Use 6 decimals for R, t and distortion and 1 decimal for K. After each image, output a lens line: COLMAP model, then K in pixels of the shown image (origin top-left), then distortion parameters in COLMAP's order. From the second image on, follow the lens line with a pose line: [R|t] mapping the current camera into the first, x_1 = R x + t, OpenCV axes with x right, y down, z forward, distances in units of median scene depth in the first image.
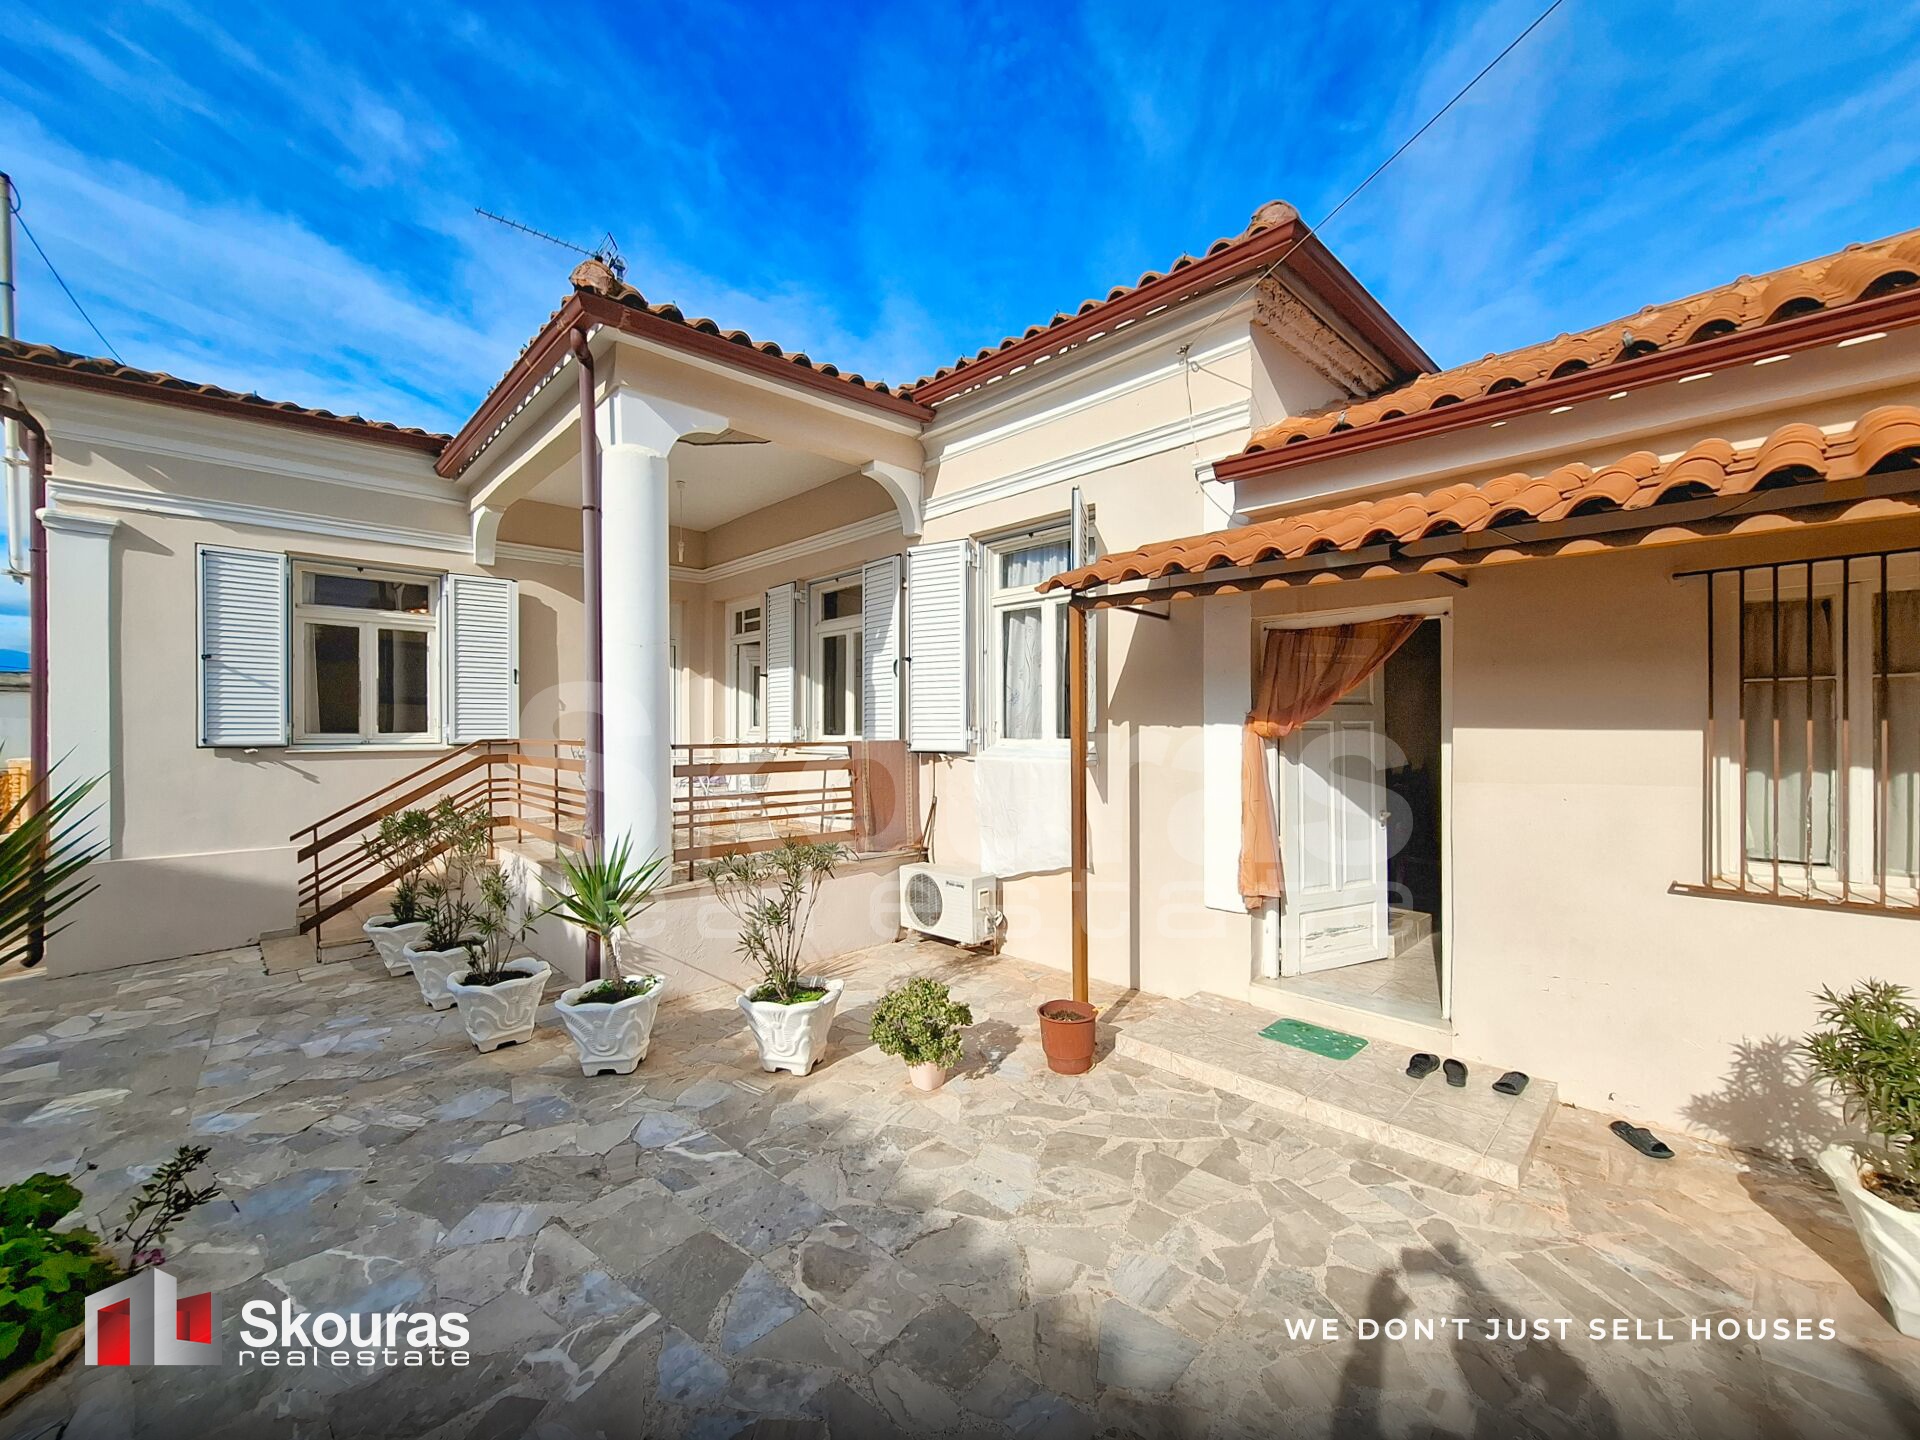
lens RADIAL K [[754.9, 0, 960.0], [0, 754.9, 720.0], [0, 0, 1]] dist [-0.008061, -0.000147]
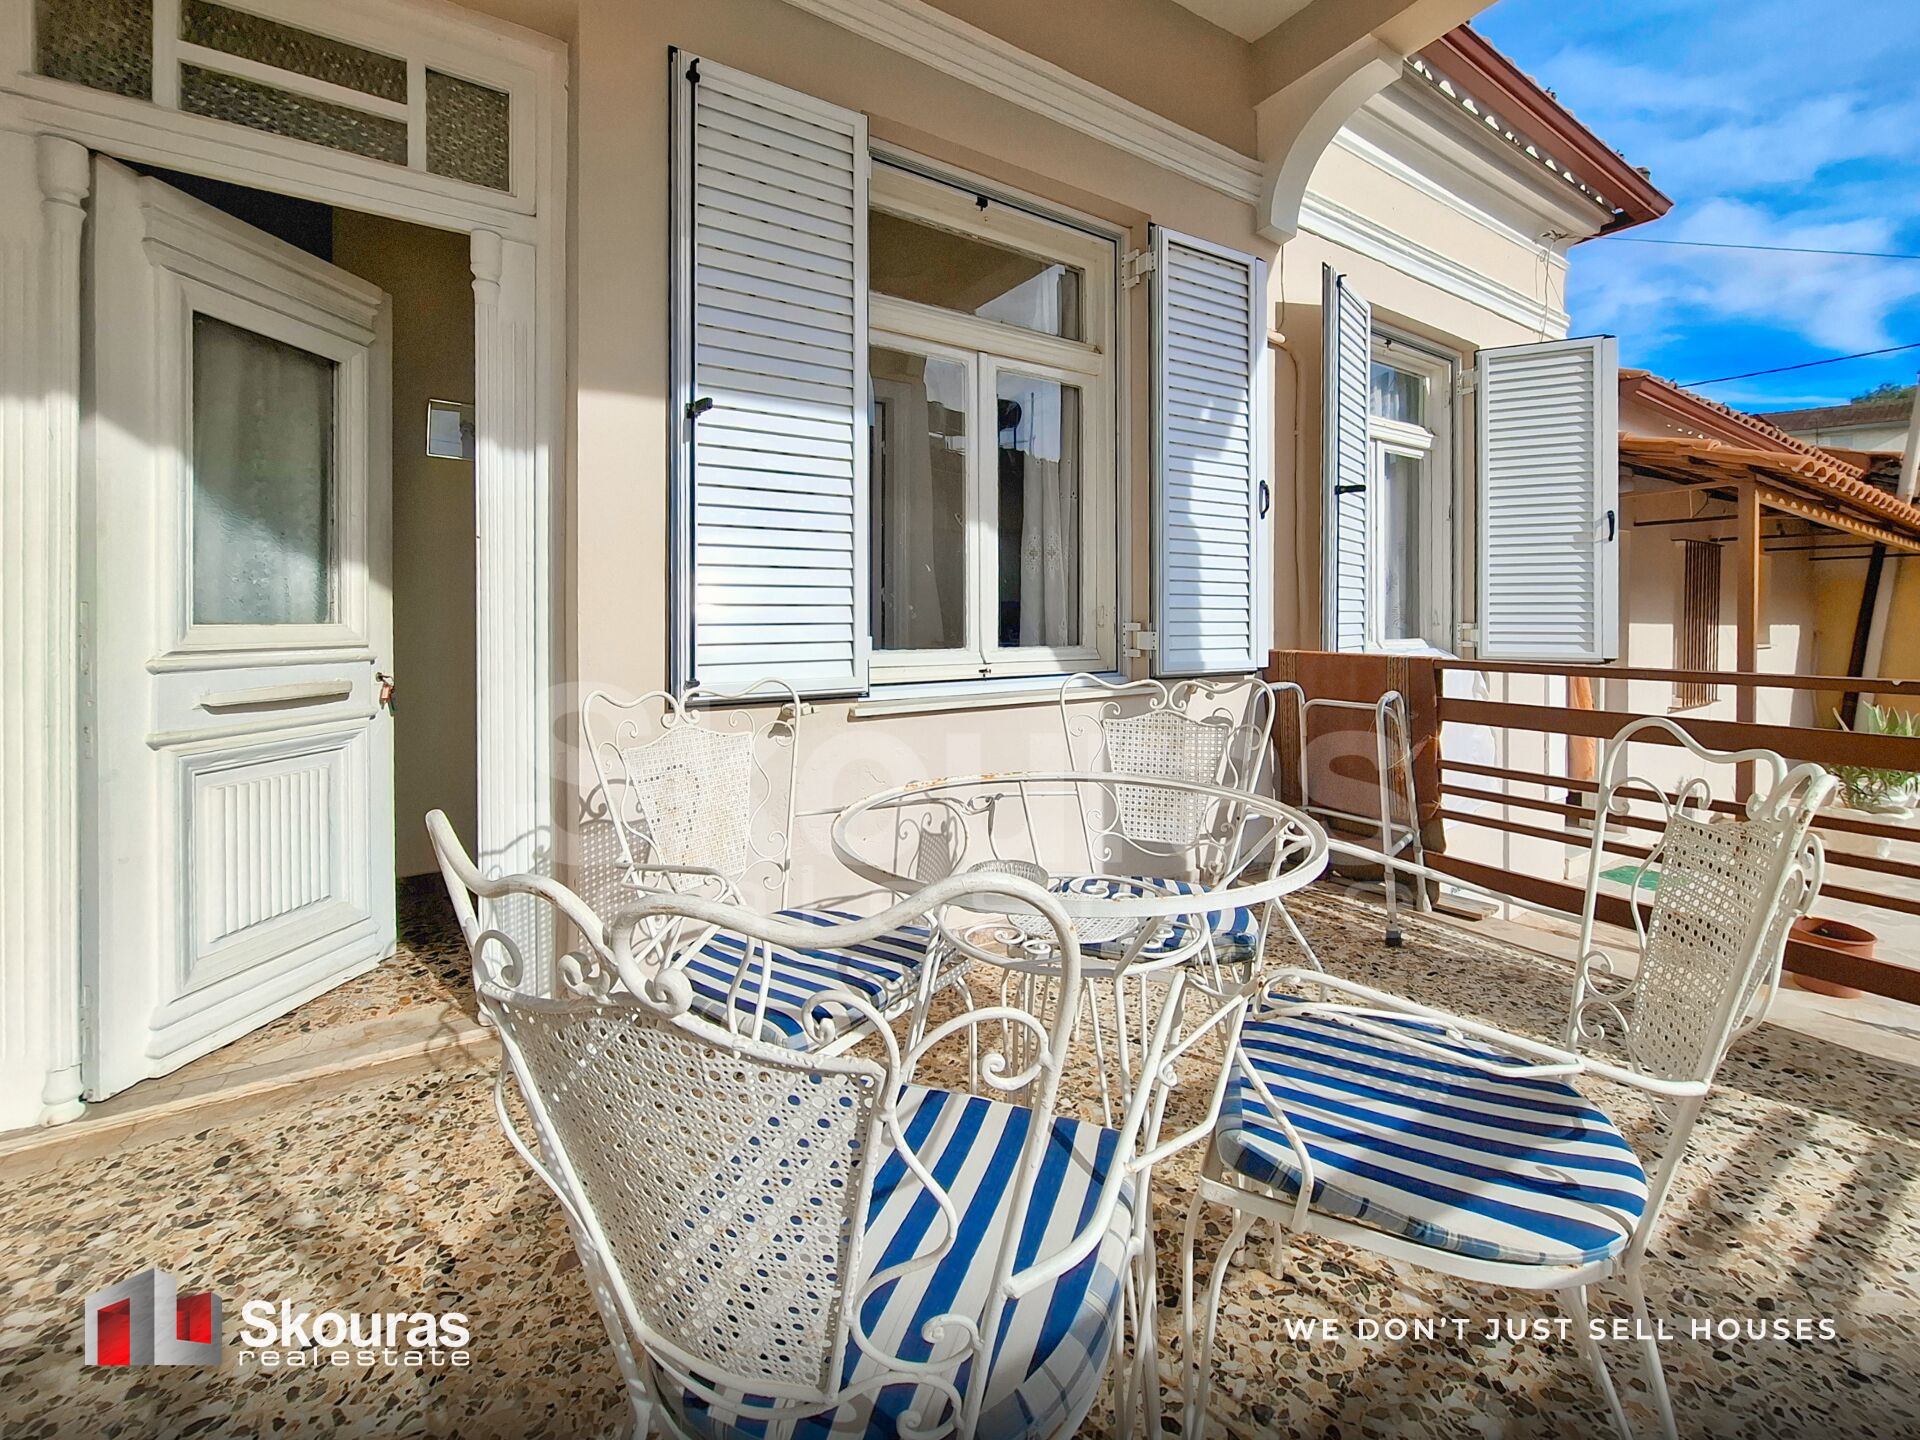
lens RADIAL K [[773.8, 0, 954.6], [0, 773.8, 621.4], [0, 0, 1]] dist [-0.009228, 0.000167]
pose [[0.208697, 0.005344, 0.977966, -0.715326], [-0.006541, 0.999970, -0.004068, 0.007862], [-0.977958, -0.005548, 0.208726, 1.315743]]
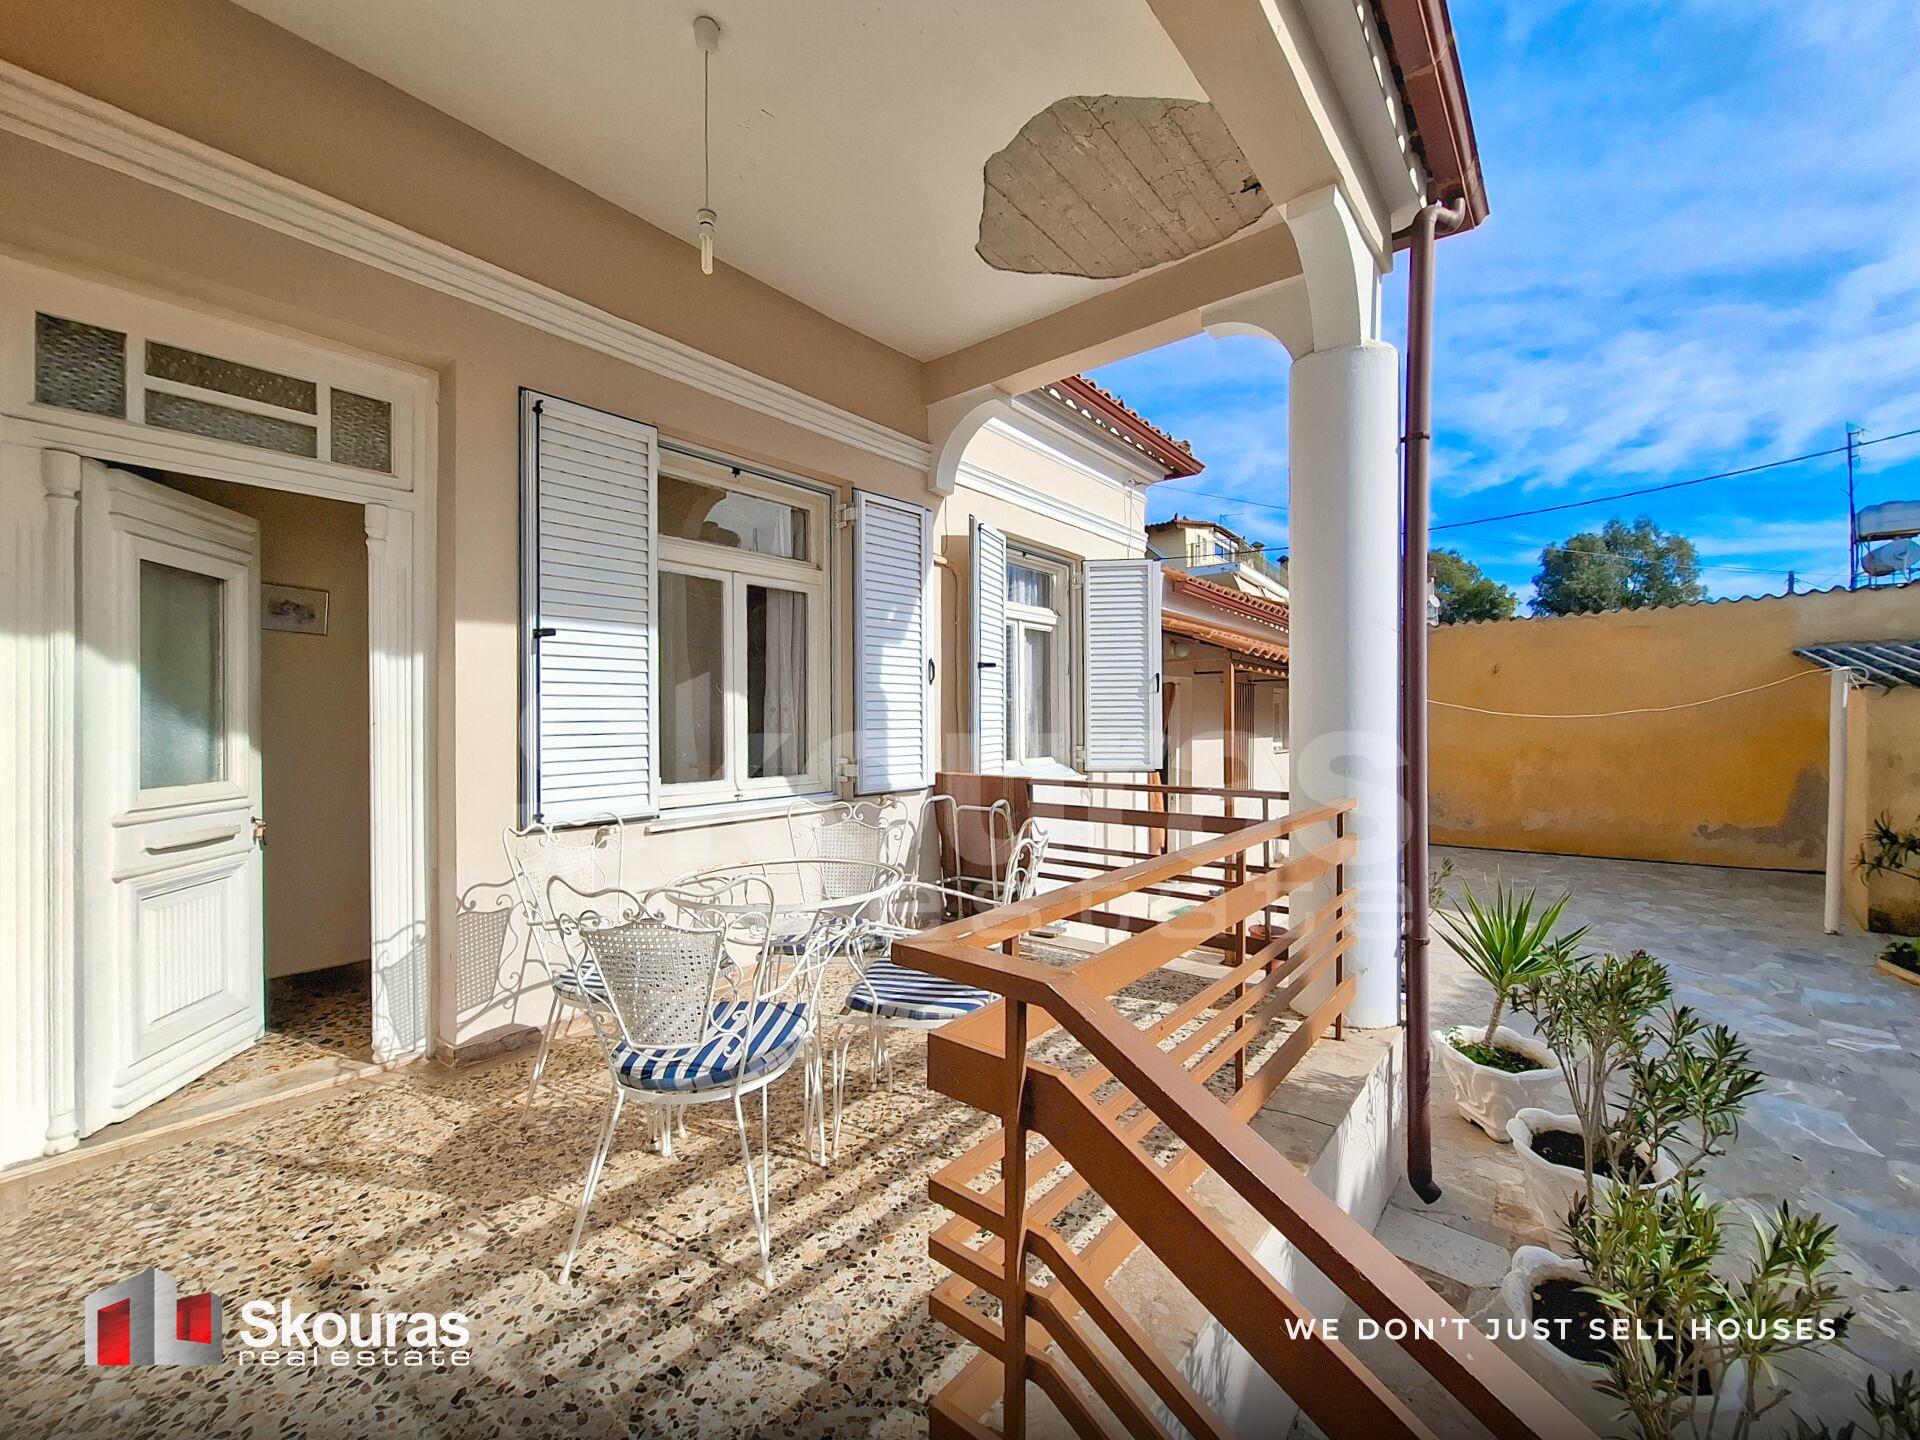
lens RADIAL K [[778.6, 0, 953.6], [0, 778.6, 715.7], [0, 0, 1]] dist [-0.000775, 0.000216]
pose [[-0.110638, 0.011931, 0.993789, -0.964277], [-0.000290, 0.999928, -0.012037, -0.027690], [-0.993861, -0.001620, -0.110627, 1.282313]]
